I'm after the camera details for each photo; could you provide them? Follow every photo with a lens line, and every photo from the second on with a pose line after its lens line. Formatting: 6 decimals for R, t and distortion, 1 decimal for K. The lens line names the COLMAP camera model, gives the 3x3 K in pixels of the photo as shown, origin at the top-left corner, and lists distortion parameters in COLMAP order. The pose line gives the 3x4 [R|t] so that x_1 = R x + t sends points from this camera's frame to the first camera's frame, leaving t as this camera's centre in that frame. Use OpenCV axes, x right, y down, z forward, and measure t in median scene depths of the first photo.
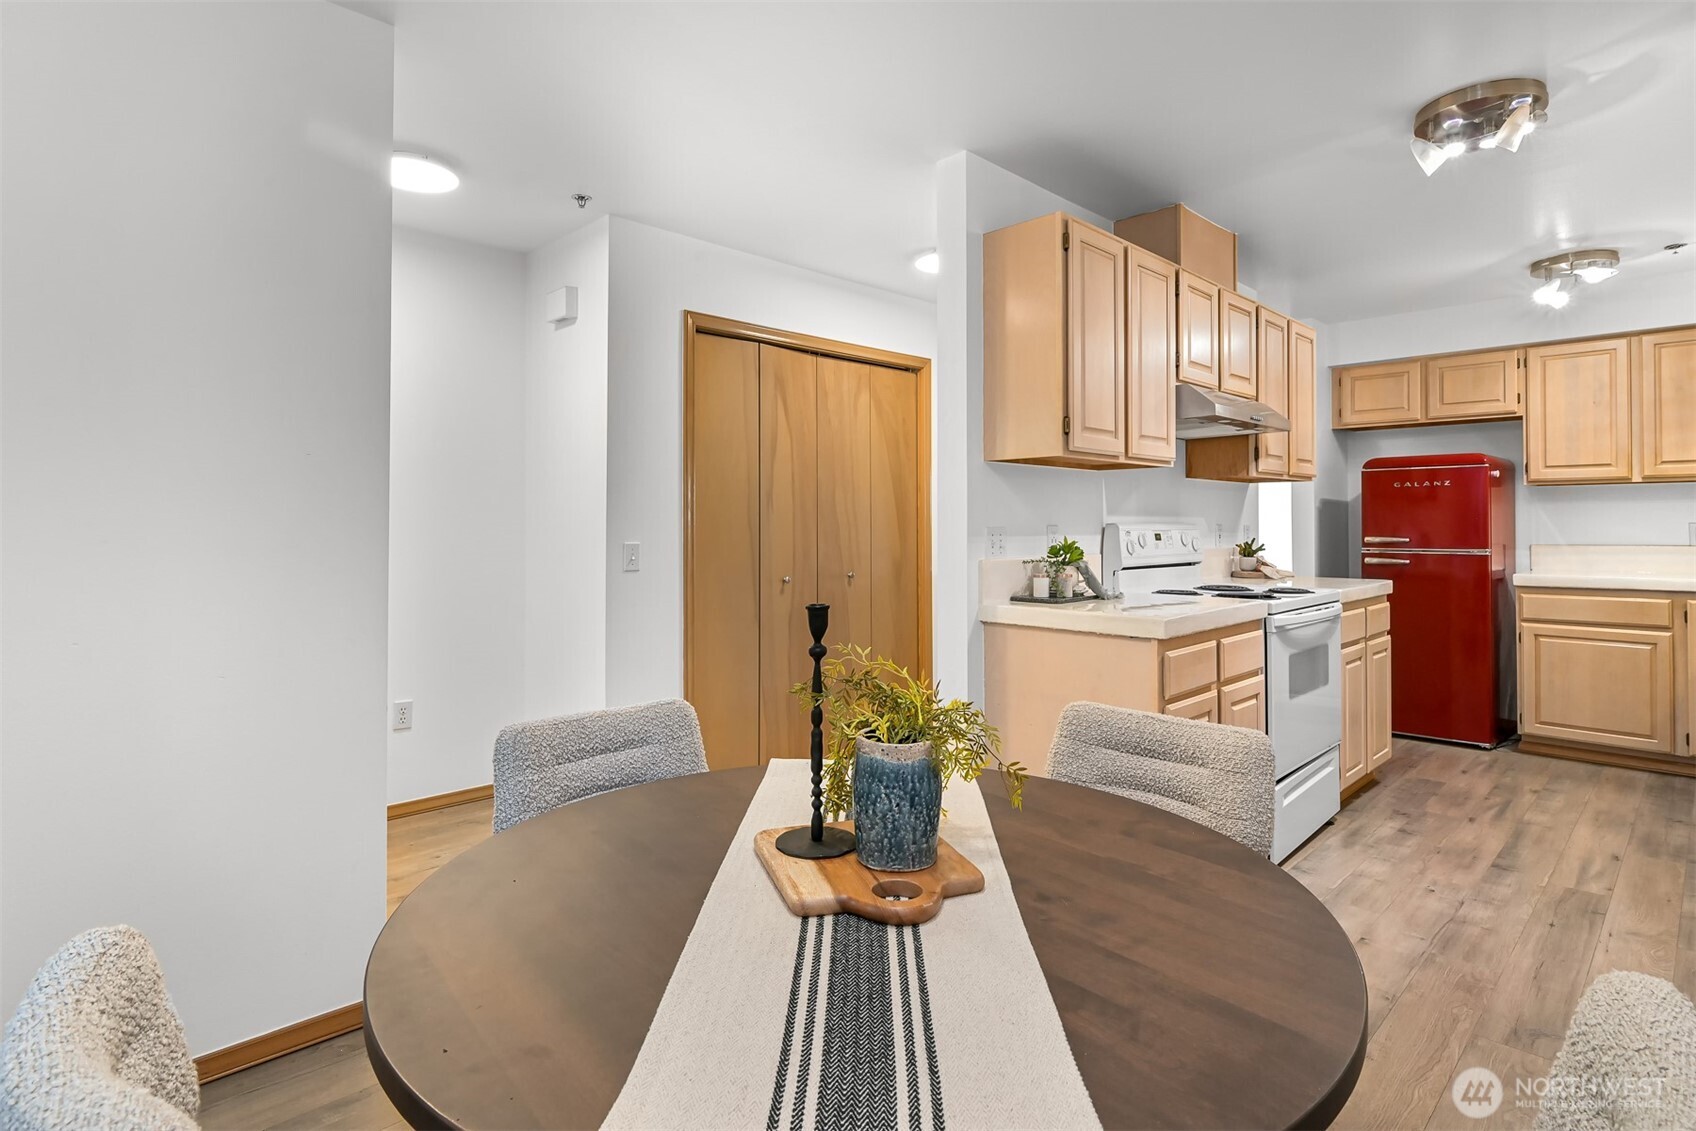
lens RADIAL K [[856.8, 0, 858.5], [0, 856.8, 514.3], [0, 0, 1]] dist [0.000590, -0.001950]
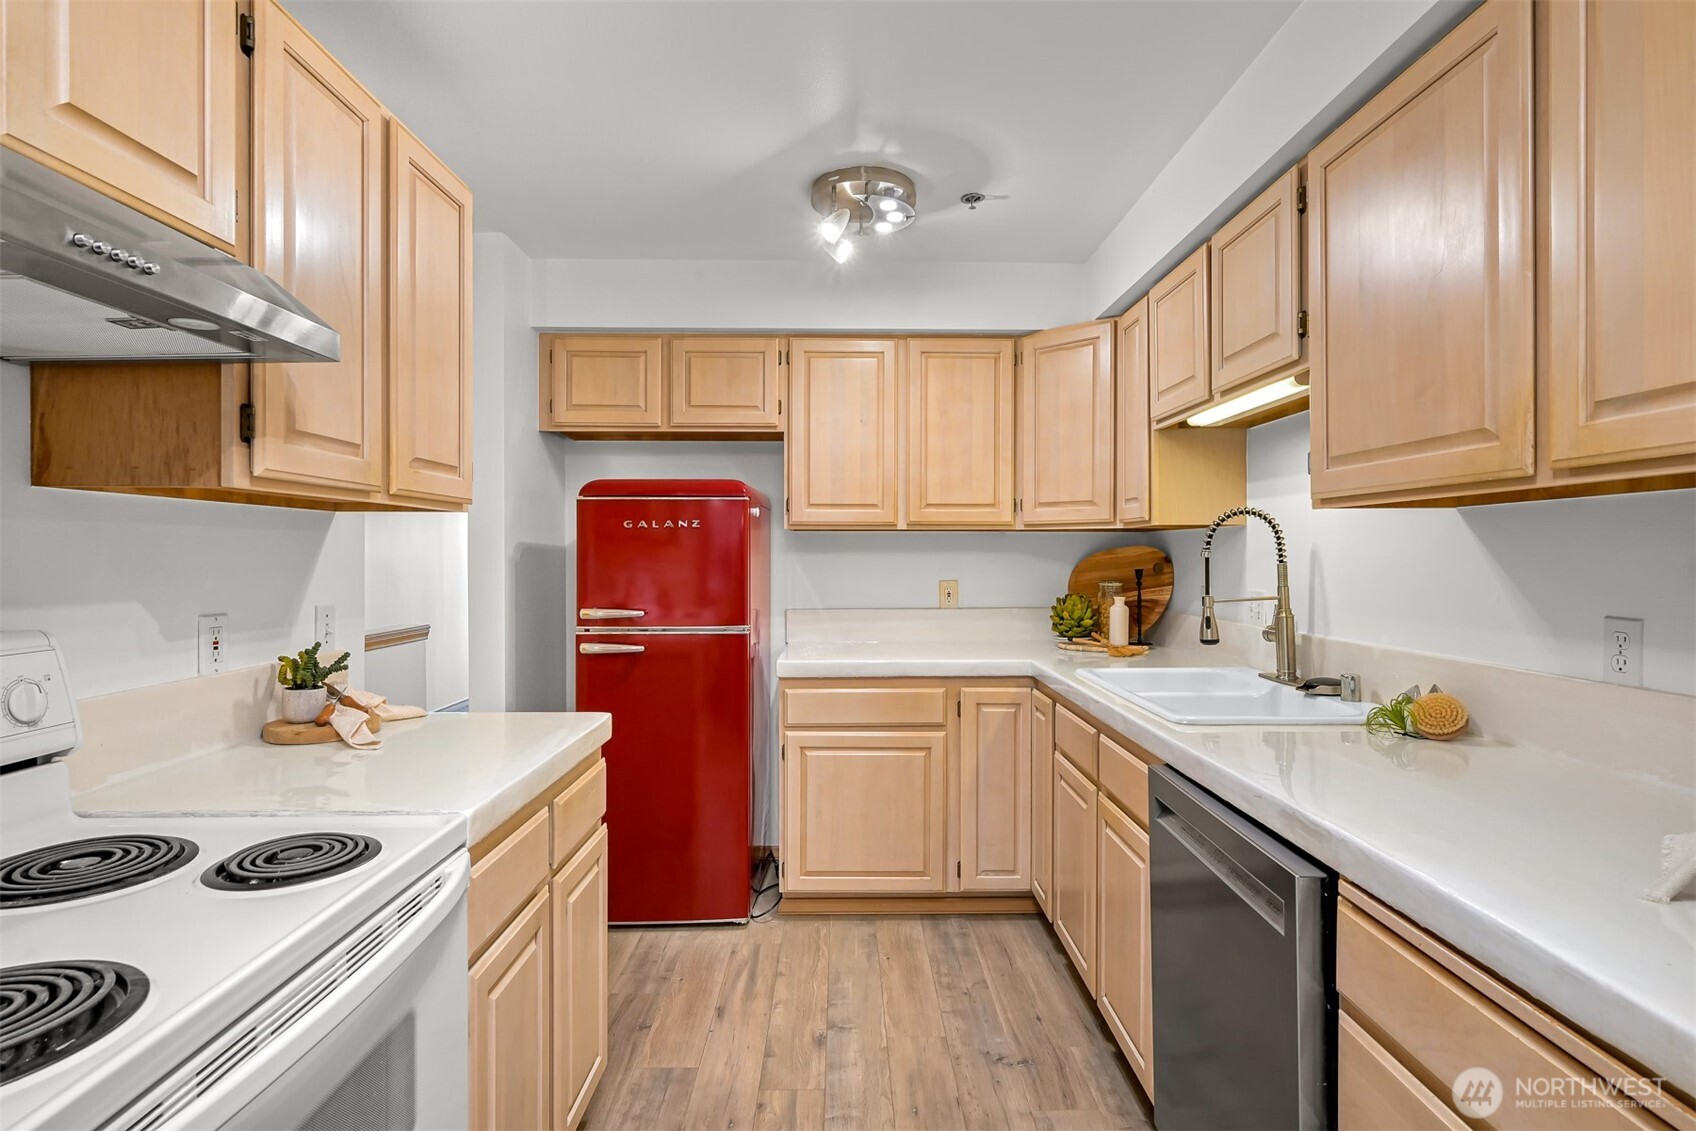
lens RADIAL K [[819.6, 0, 833.7], [0, 819.6, 562.7], [0, 0, 1]] dist [-0.002446, 0.000104]
pose [[0.705103, -0.004523, 0.709091, 0.343958], [-0.010644, 0.999799, 0.016962, -0.019995], [-0.709025, -0.019508, 0.704913, 0.523473]]
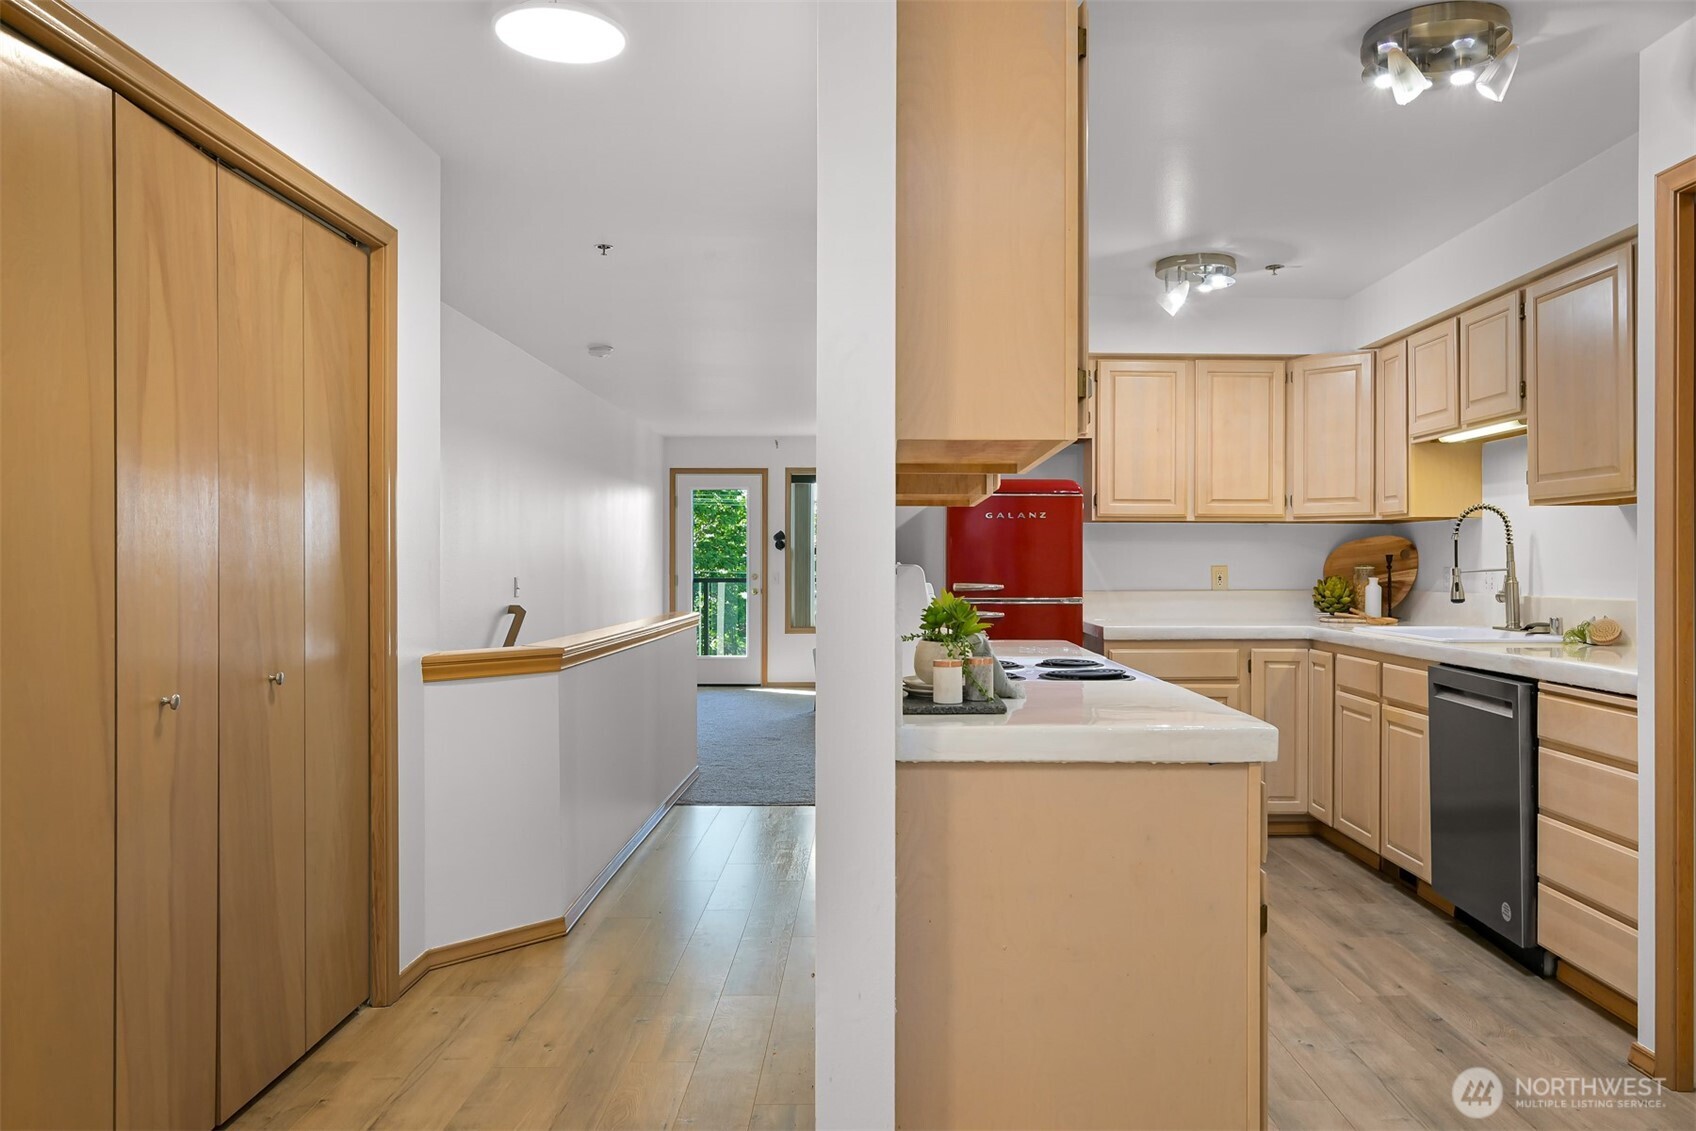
lens RADIAL K [[1204.9, 0, 864.1], [0, 1204.9, 569.8], [0, 0, 1]] dist [-0.008343, 0.003393]
pose [[0.697157, 0.000626, 0.716918, -0.249656], [-0.012288, 0.999863, 0.011076, 0.004054], [-0.716813, -0.016531, 0.697070, 0.355096]]
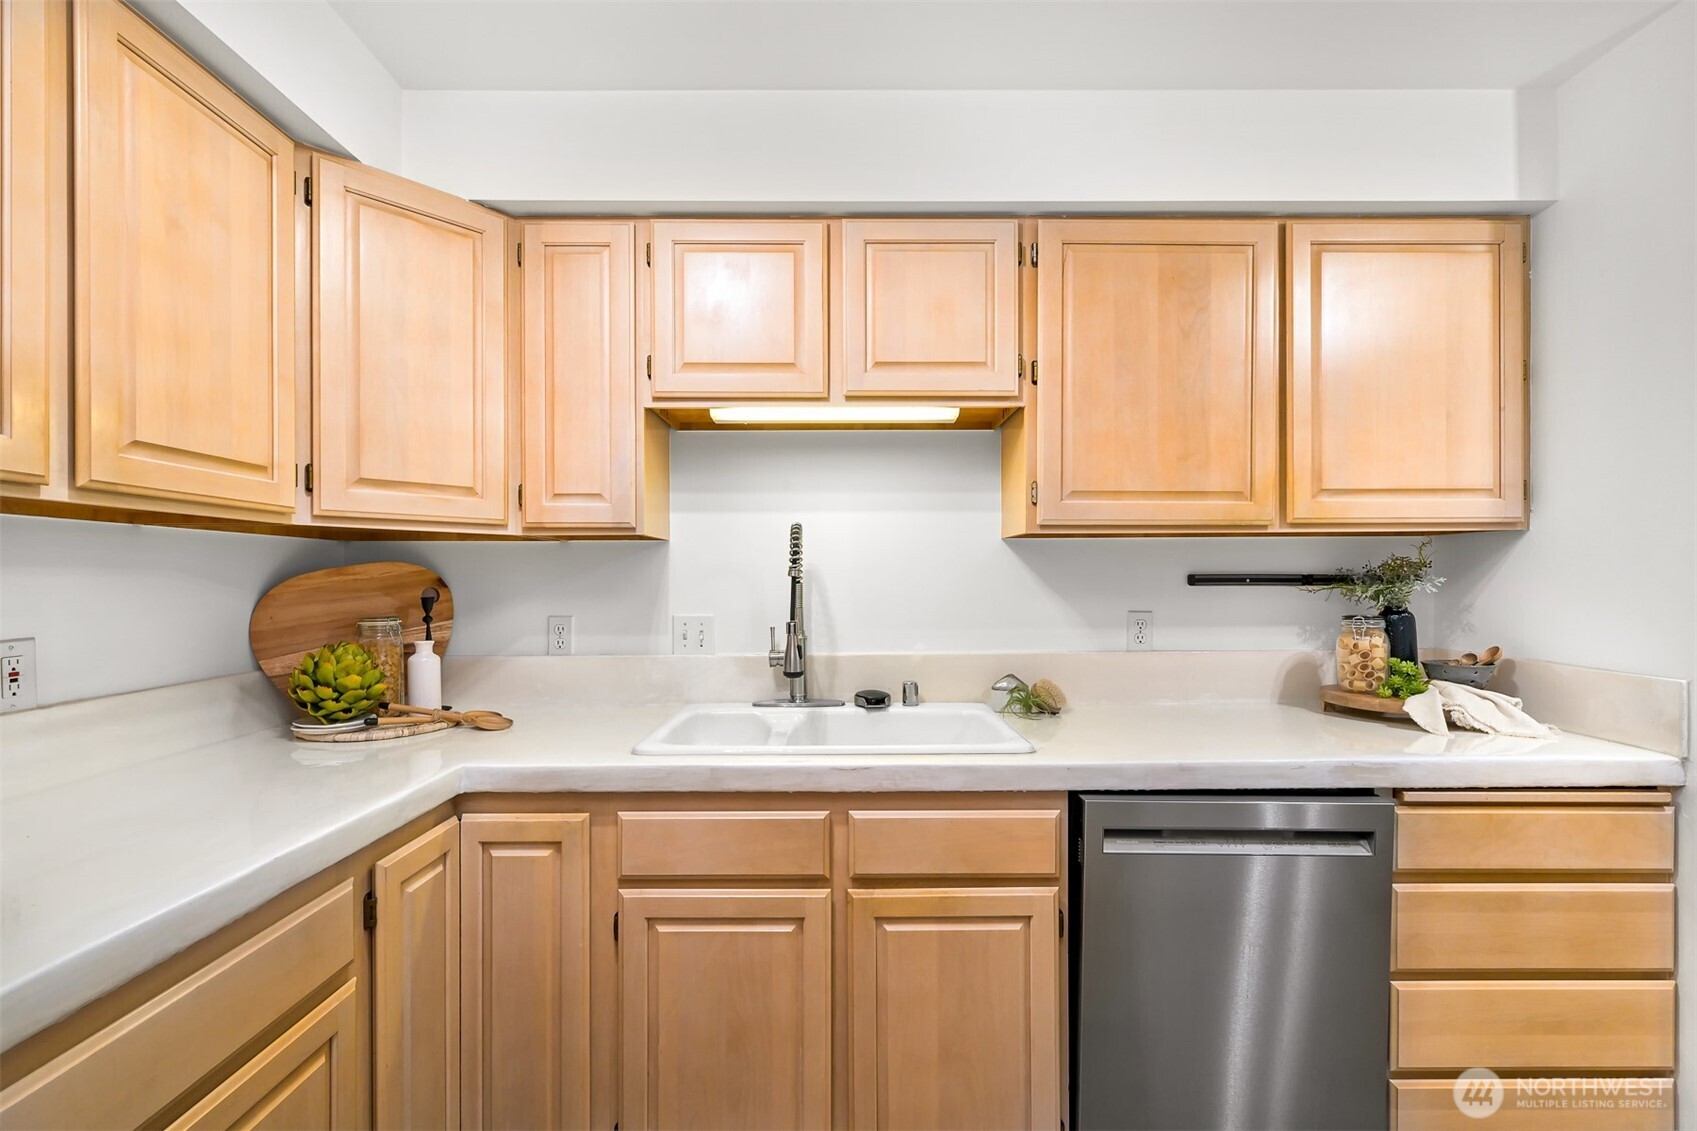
lens RADIAL K [[788.8, 0, 856.9], [0, 788.8, 570.5], [0, 0, 1]] dist [0.003715, 0.000343]
pose [[-0.743289, 0.007259, 0.668931, 0.557664], [-0.007120, 0.999799, -0.018761, -0.013457], [-0.668932, -0.018708, -0.743088, 1.022553]]
